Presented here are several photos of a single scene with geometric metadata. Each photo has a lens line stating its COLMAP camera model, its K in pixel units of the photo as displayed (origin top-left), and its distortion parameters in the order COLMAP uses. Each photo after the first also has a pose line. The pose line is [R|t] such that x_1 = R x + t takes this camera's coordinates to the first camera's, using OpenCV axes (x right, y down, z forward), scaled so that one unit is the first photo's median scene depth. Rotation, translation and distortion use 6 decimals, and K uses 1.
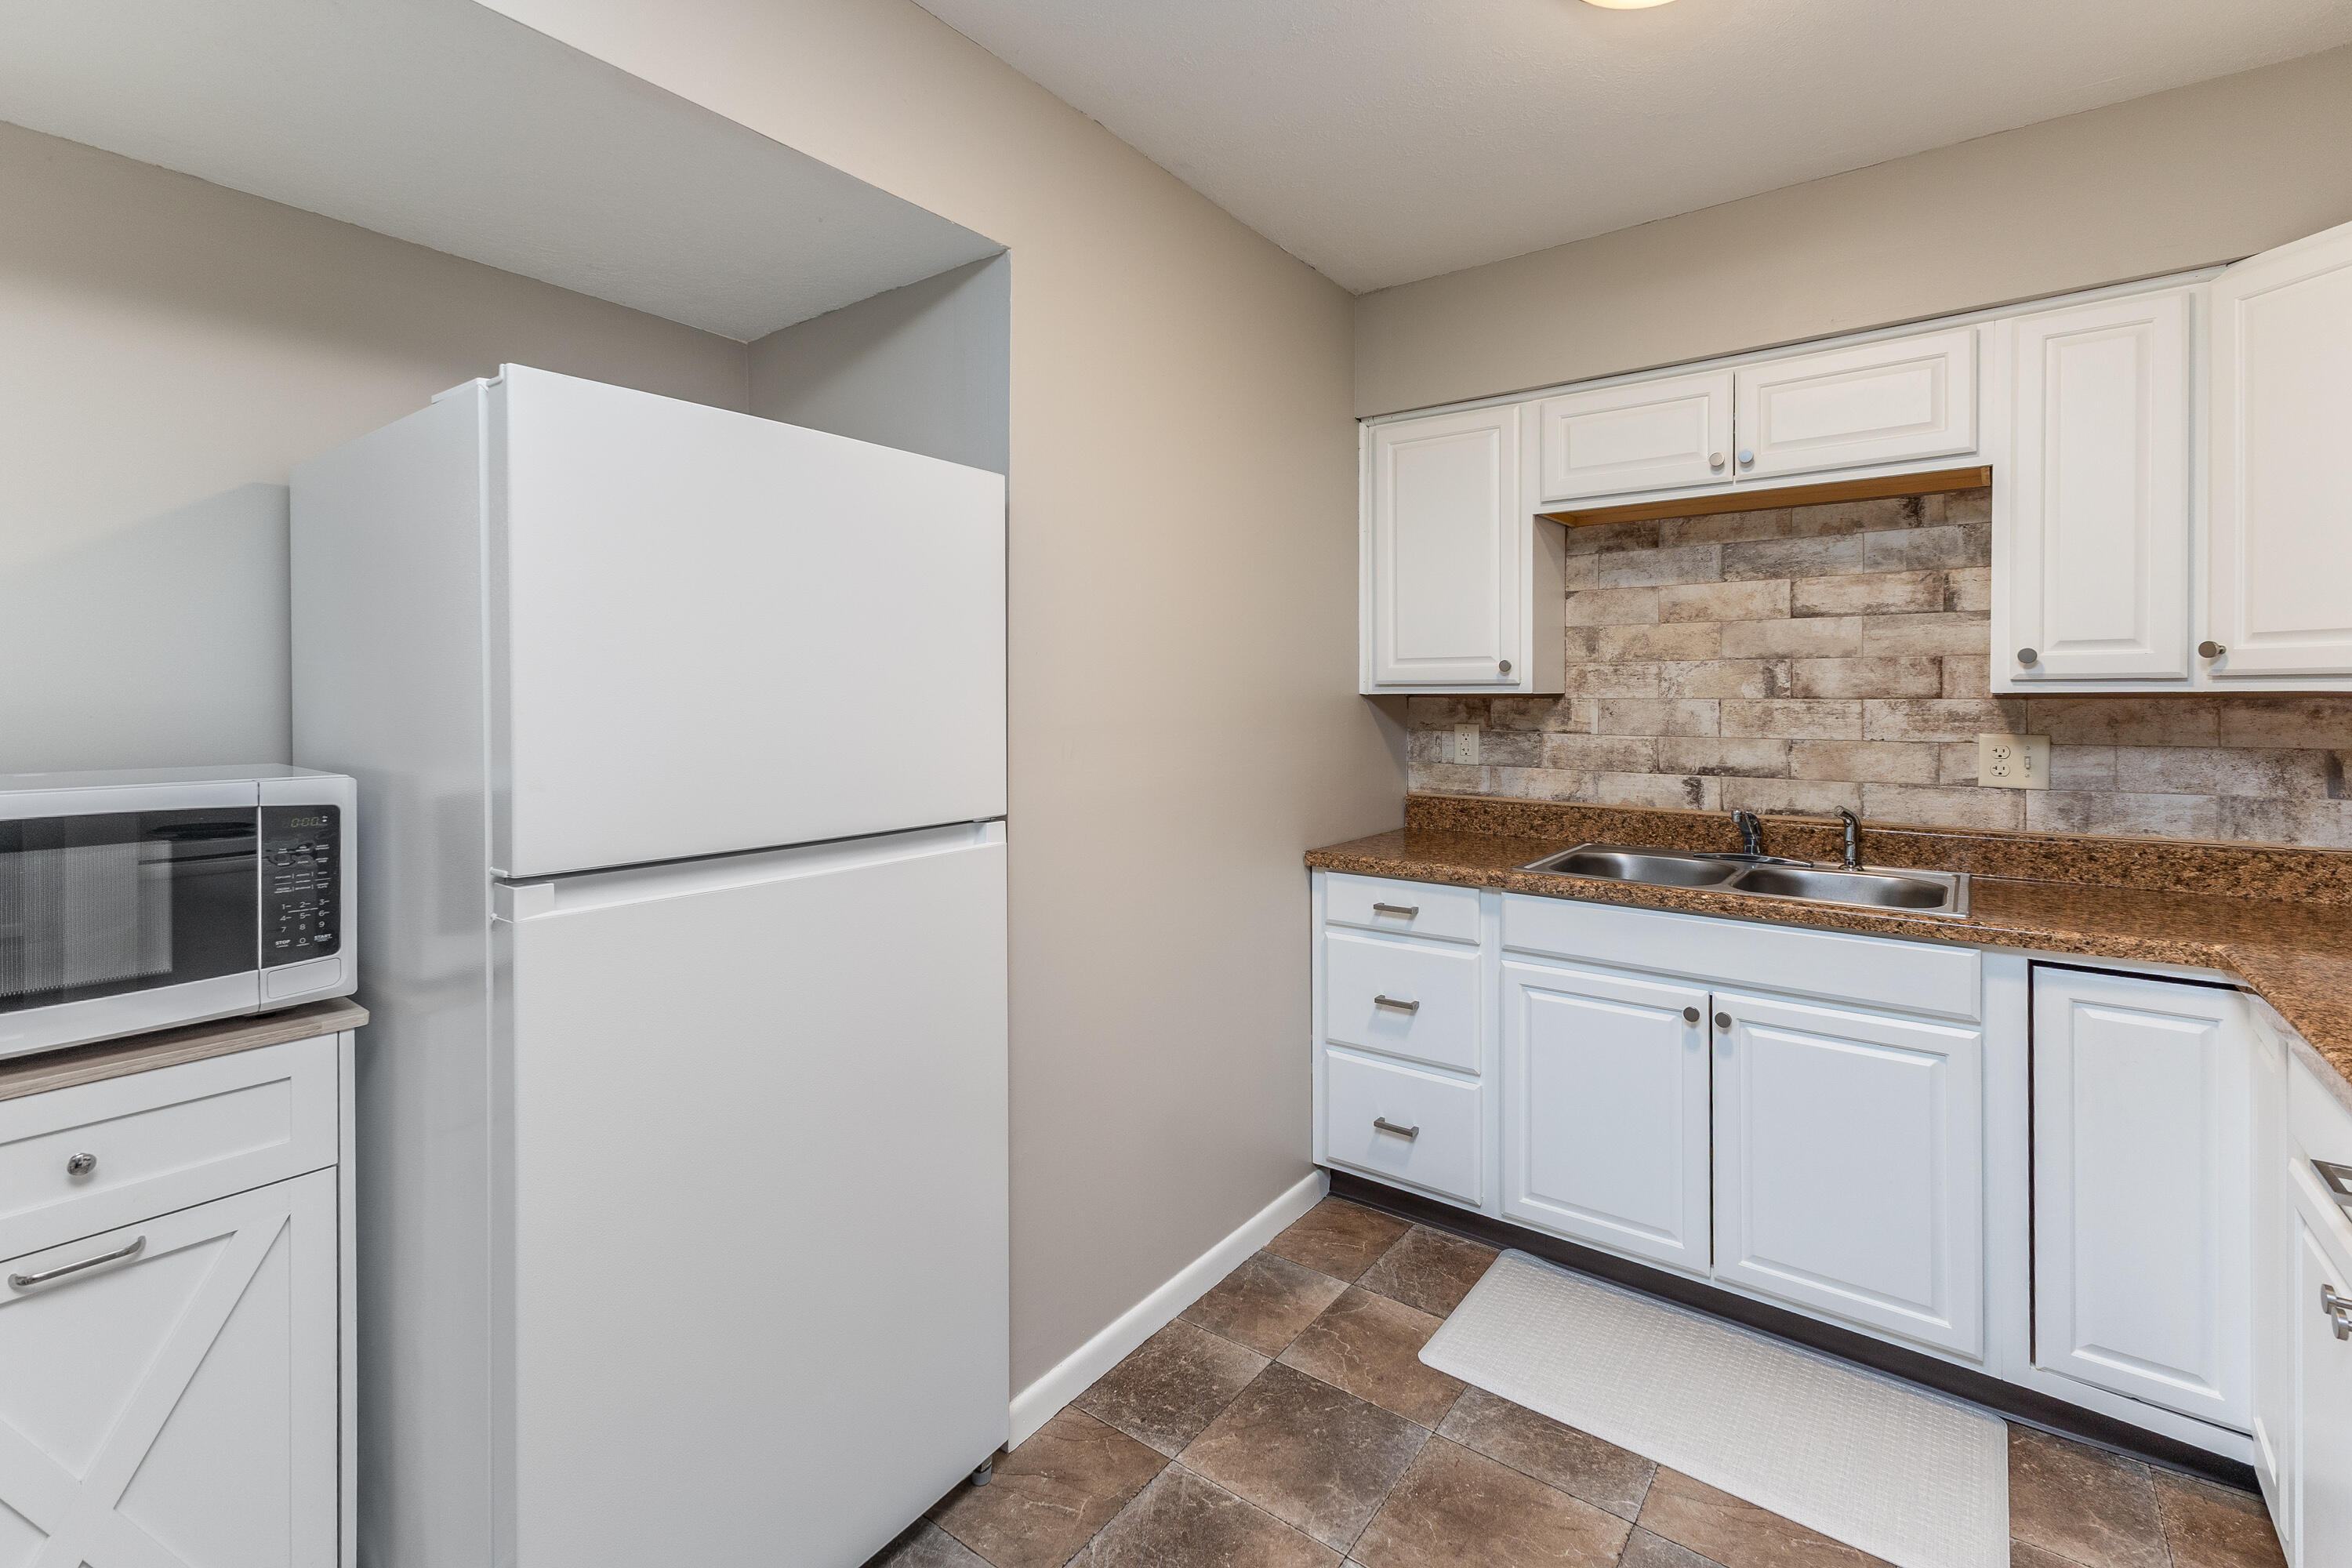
lens RADIAL K [[1036.7, 0, 1170.8], [0, 1036.7, 710.0], [0, 0, 1]] dist [0.009470, 0.000072]
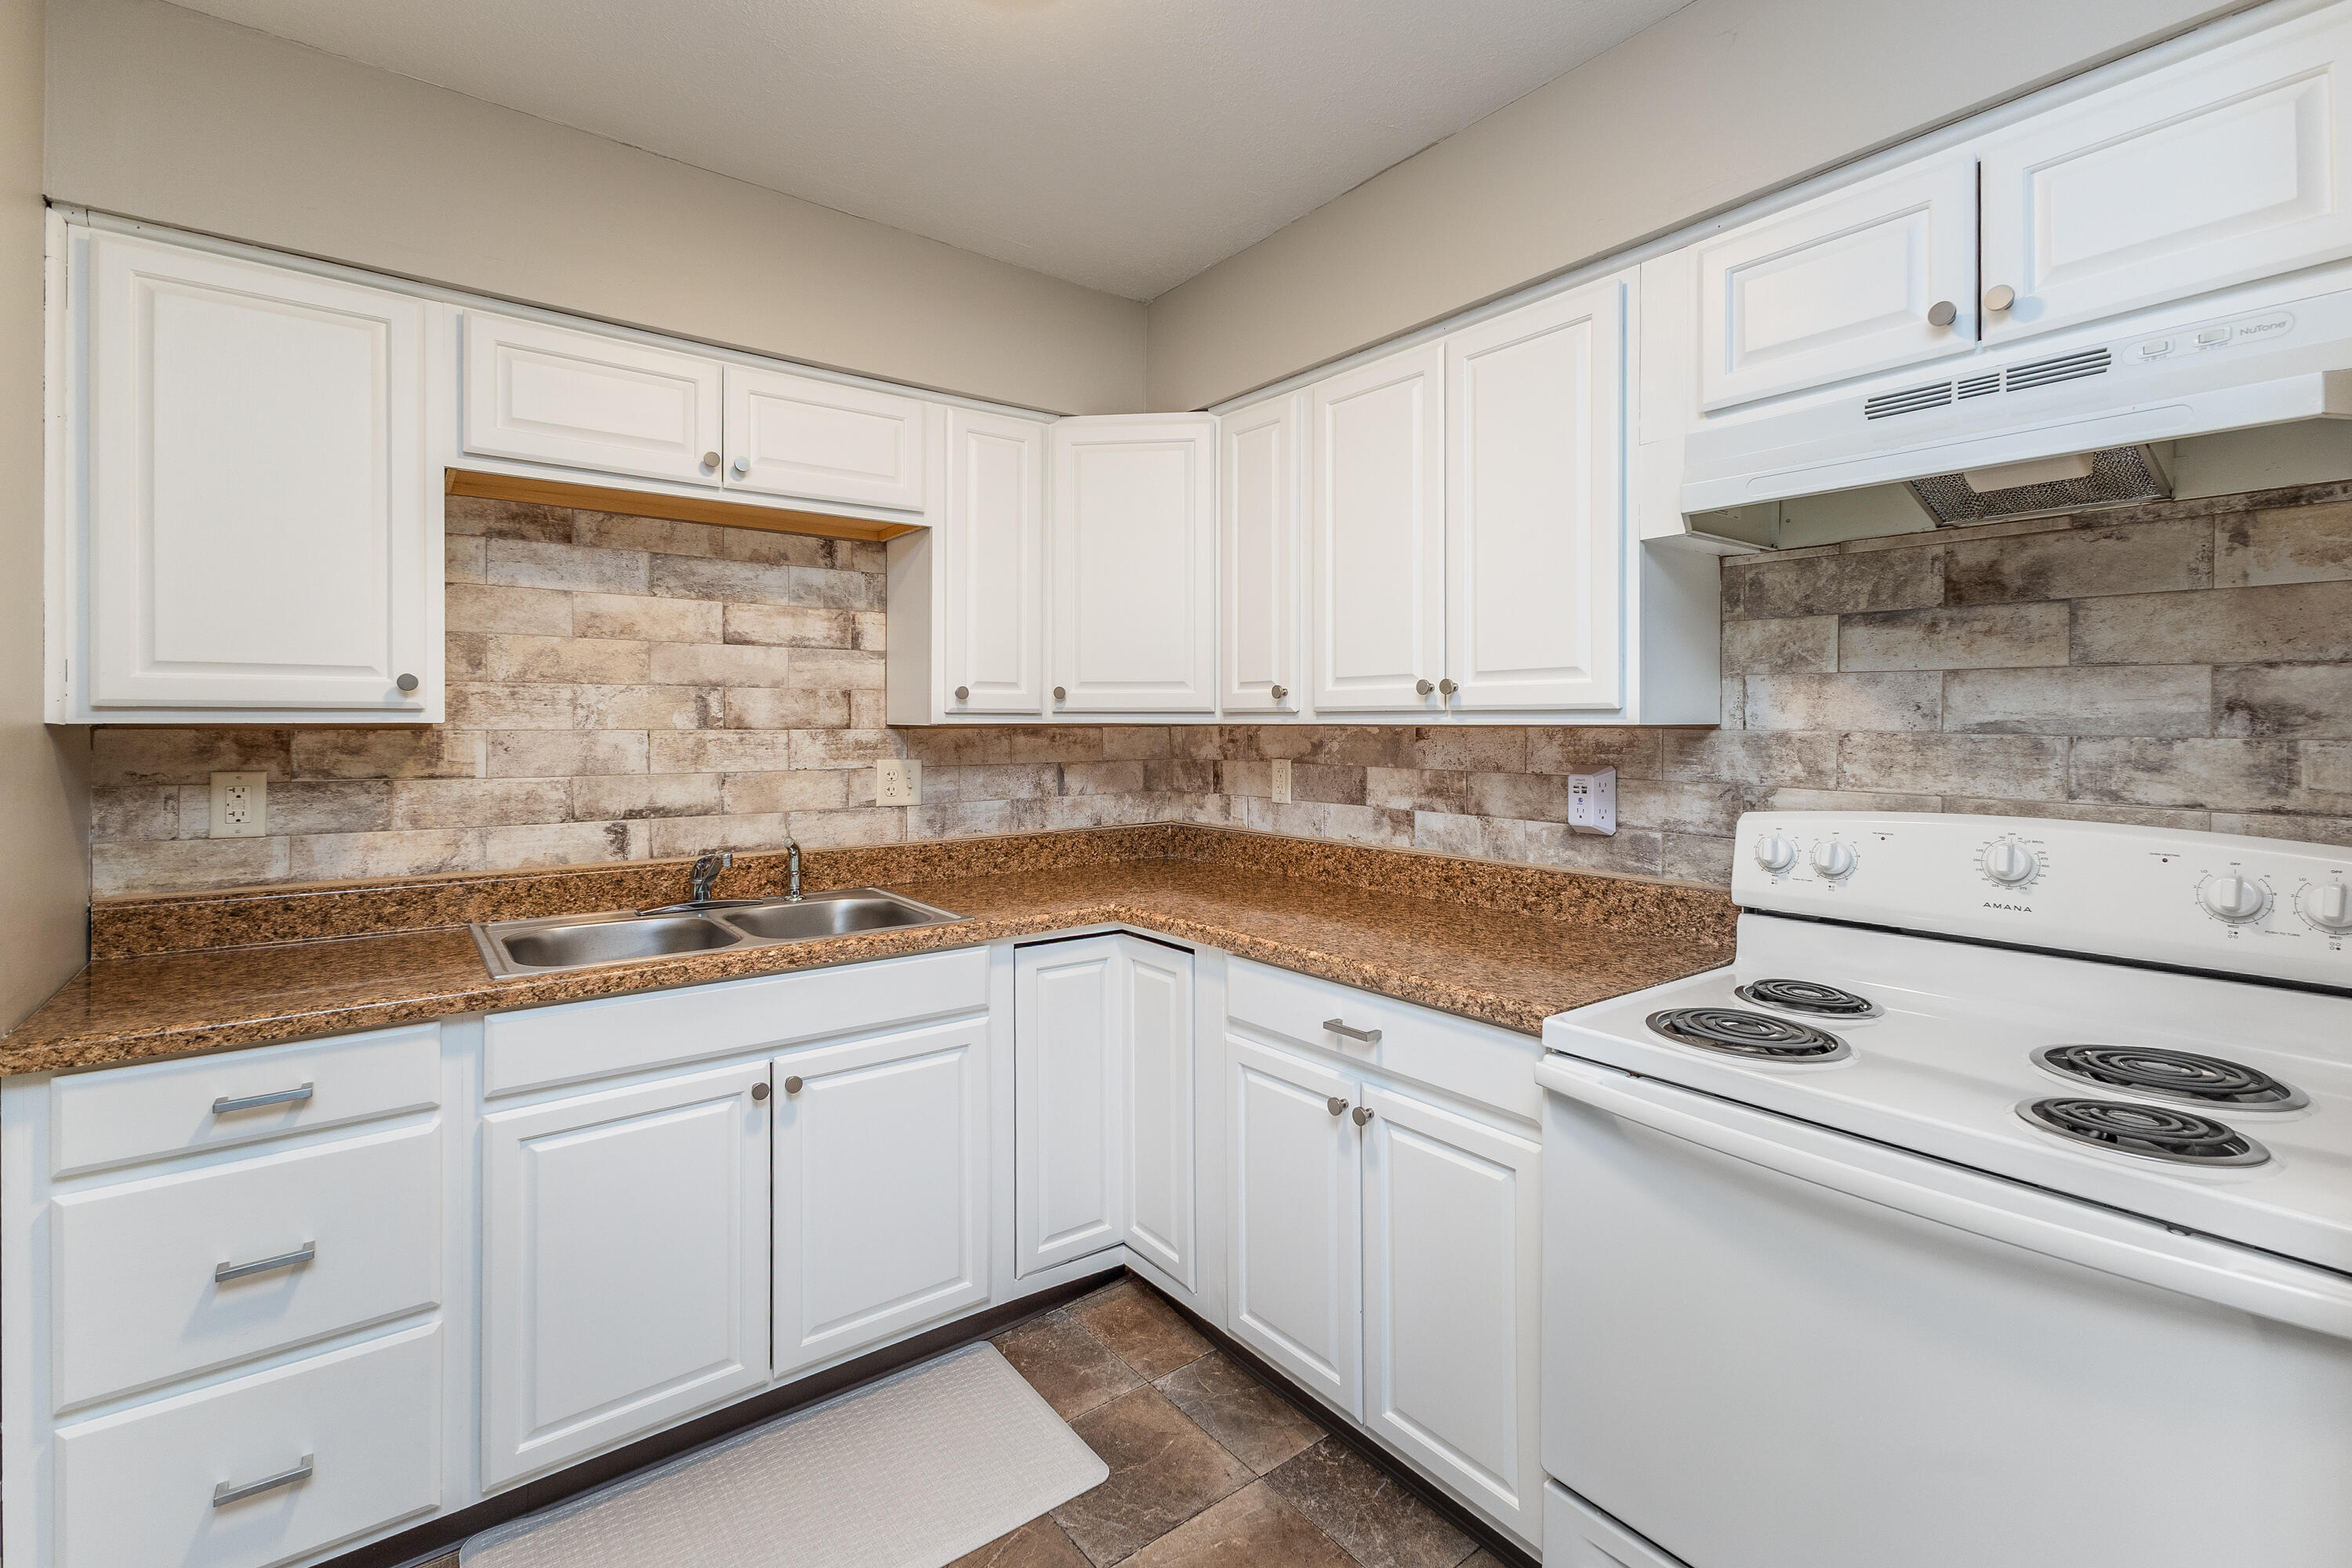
lens RADIAL K [[1043.5, 0, 1183.3], [0, 1043.5, 726.7], [0, 0, 1]] dist [0.003277, -0.000094]
pose [[0.253544, -0.000818, 0.967324, -0.213624], [0.013513, 0.999905, -0.002696, -0.005097], [-0.967230, 0.013755, 0.253531, 0.359544]]
